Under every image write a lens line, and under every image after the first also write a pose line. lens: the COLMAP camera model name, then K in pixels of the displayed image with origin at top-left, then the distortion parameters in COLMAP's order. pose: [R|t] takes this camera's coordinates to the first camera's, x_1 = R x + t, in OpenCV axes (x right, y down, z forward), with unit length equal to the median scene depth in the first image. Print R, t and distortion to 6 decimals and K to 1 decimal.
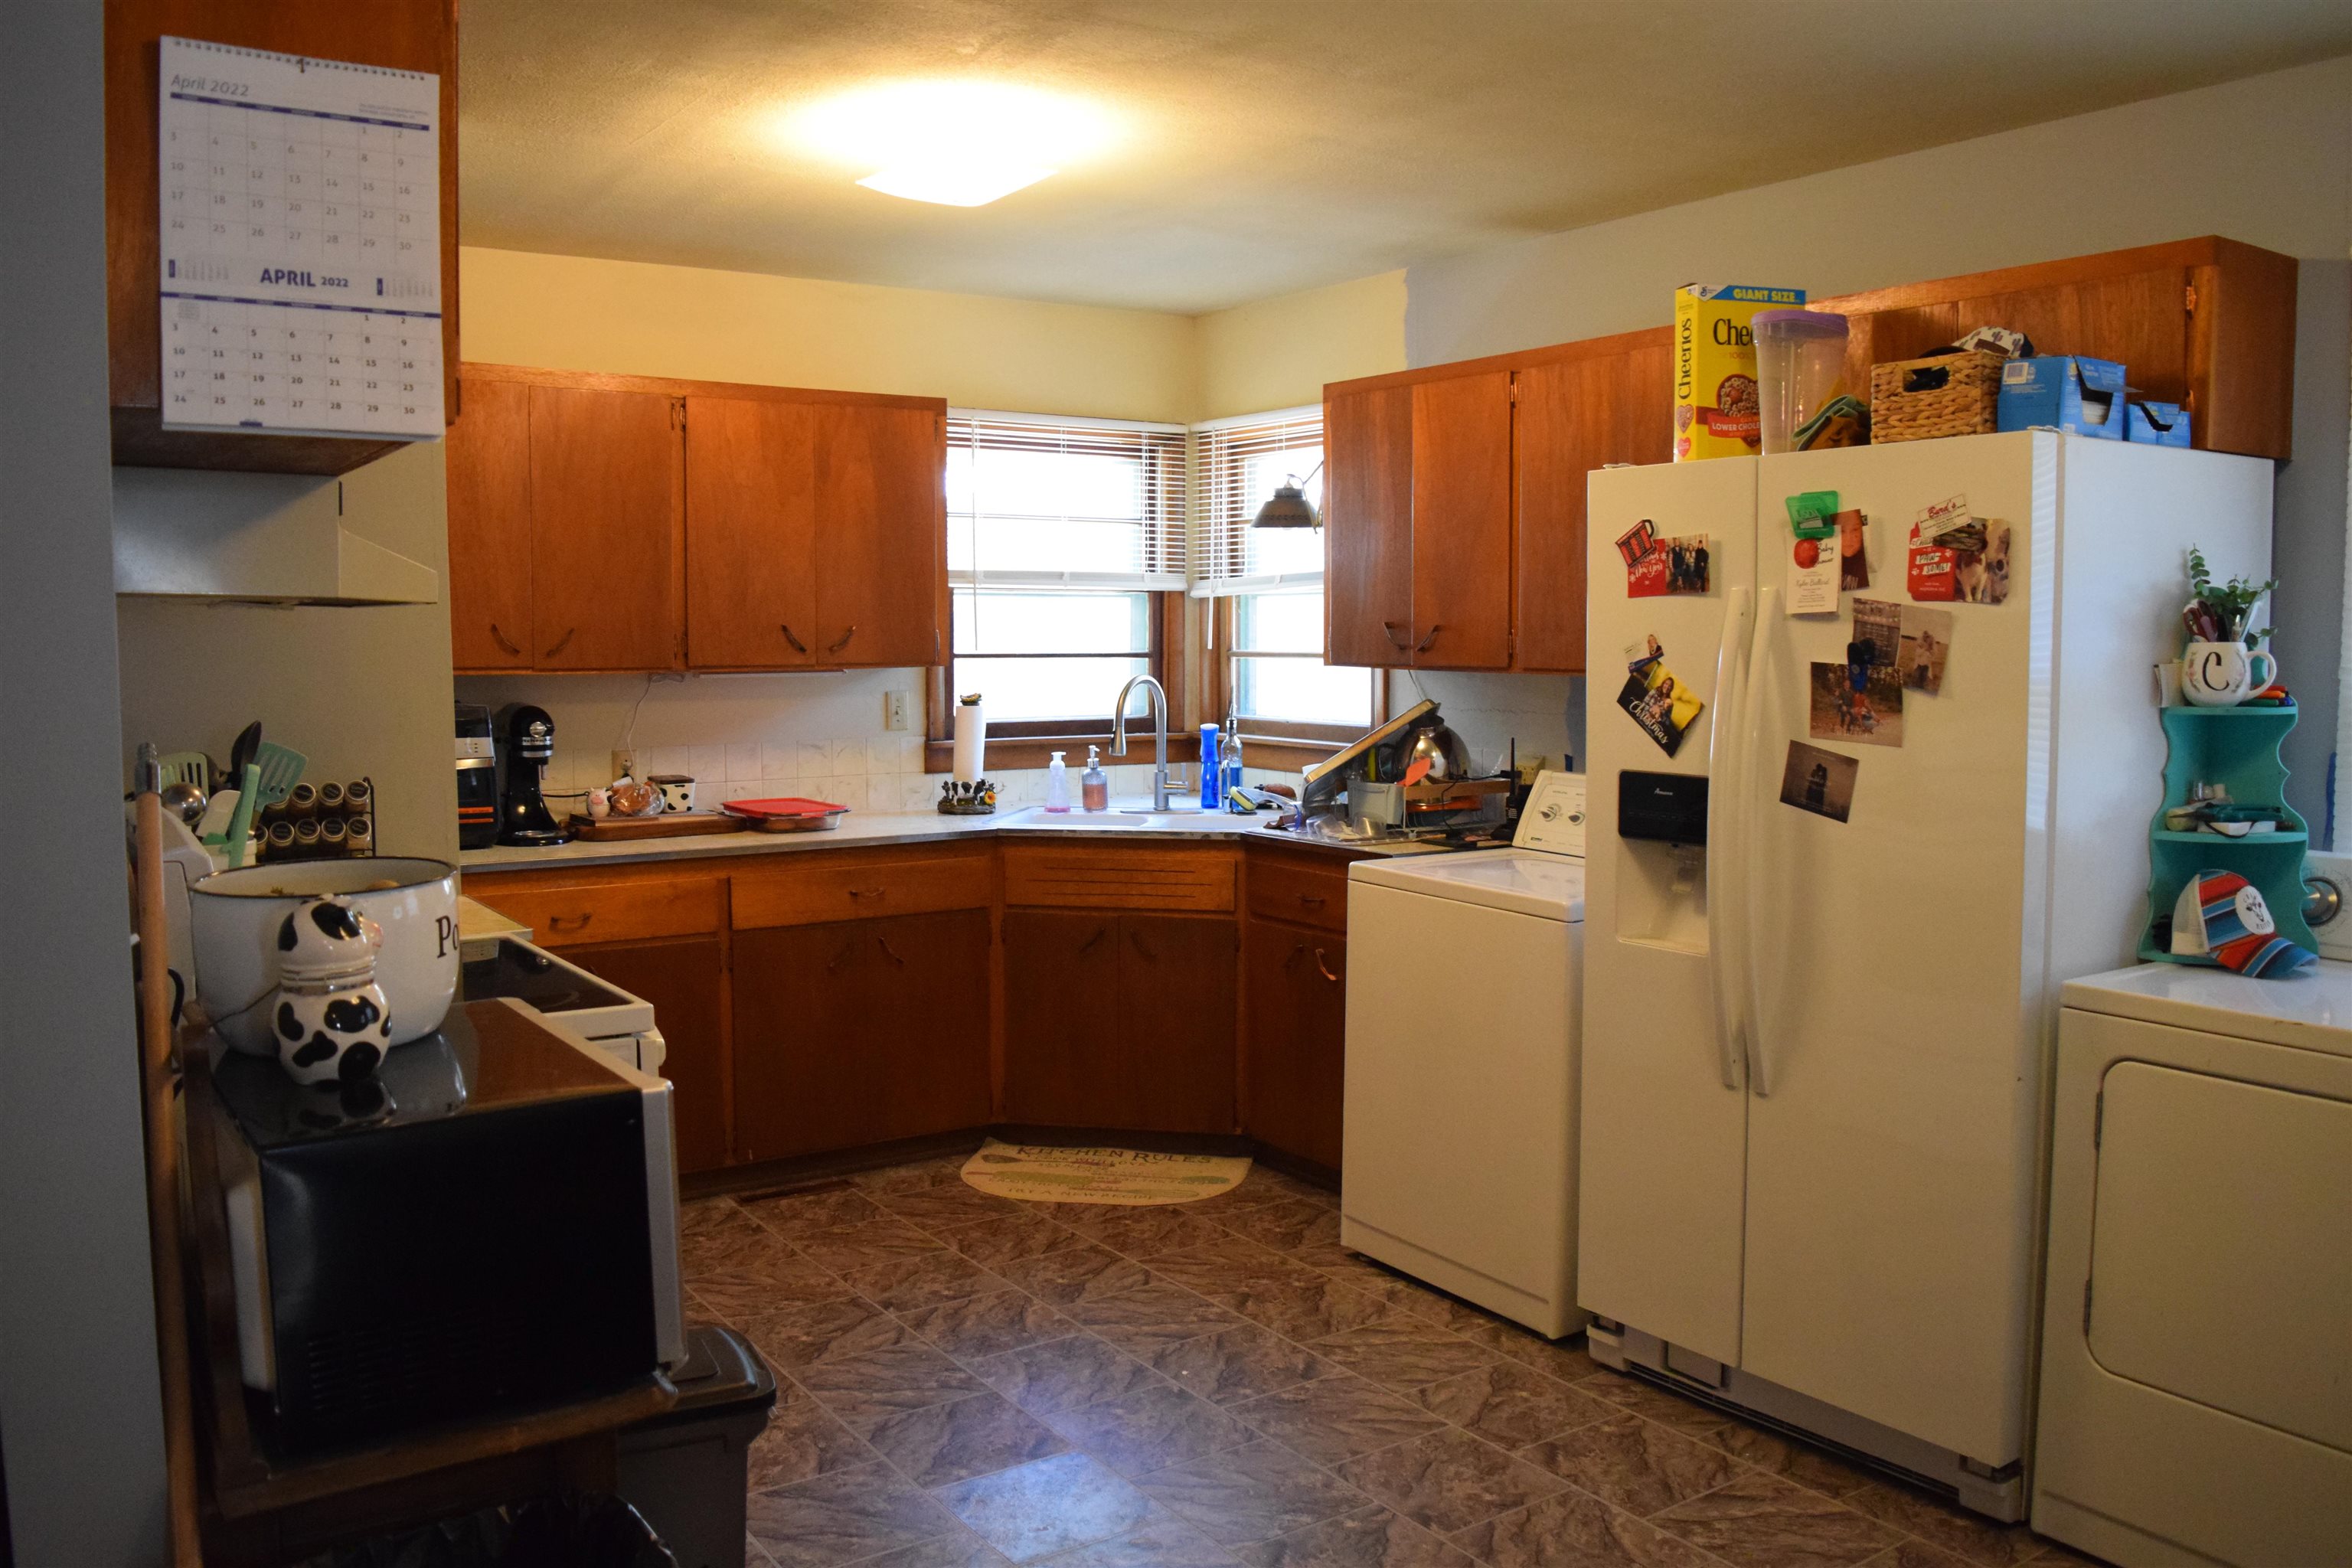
lens RADIAL K [[1855.8, 0, 1177.7], [0, 1855.8, 784.9], [0, 0, 1]] dist [-0.082135, 0.006068]
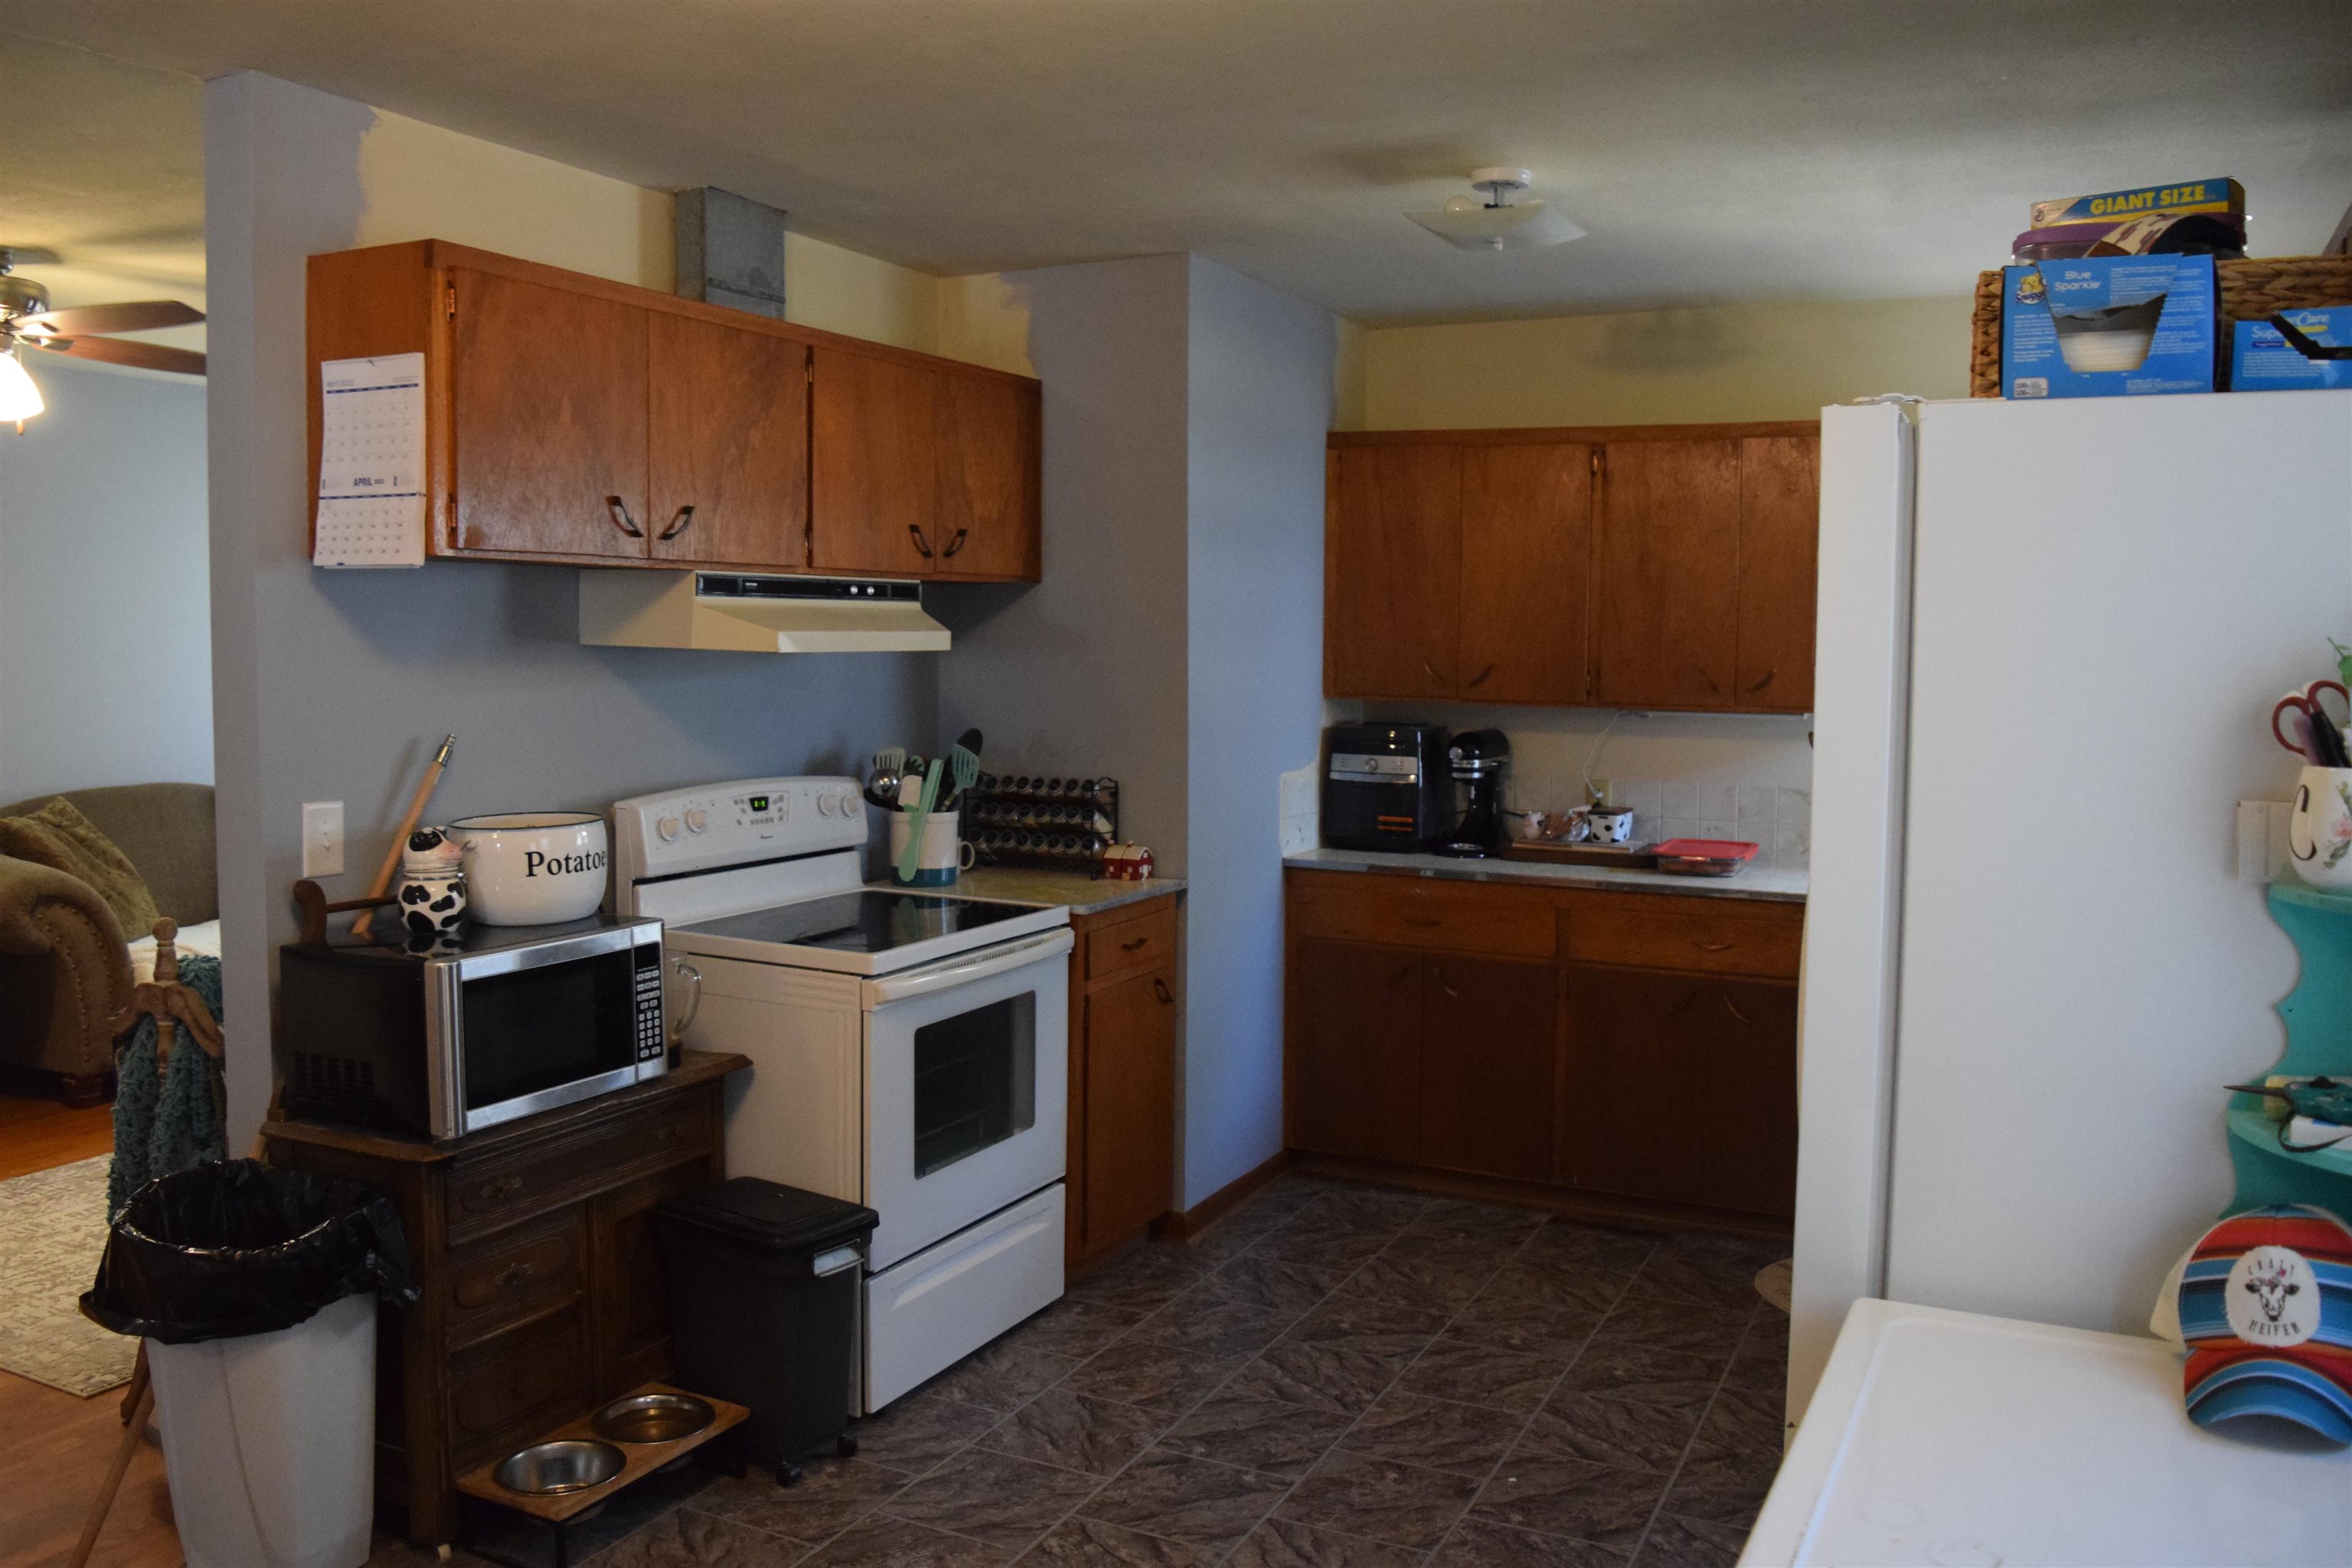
lens RADIAL K [[1855.8, 0, 1177.7], [0, 1855.8, 778.1], [0, 0, 1]] dist [-0.082135, 0.006068]
pose [[0.490914, 0.072419, -0.868193, 0.625032], [-0.081987, 0.995957, 0.036717, -0.048568], [0.867342, 0.053156, 0.494866, 0.336776]]
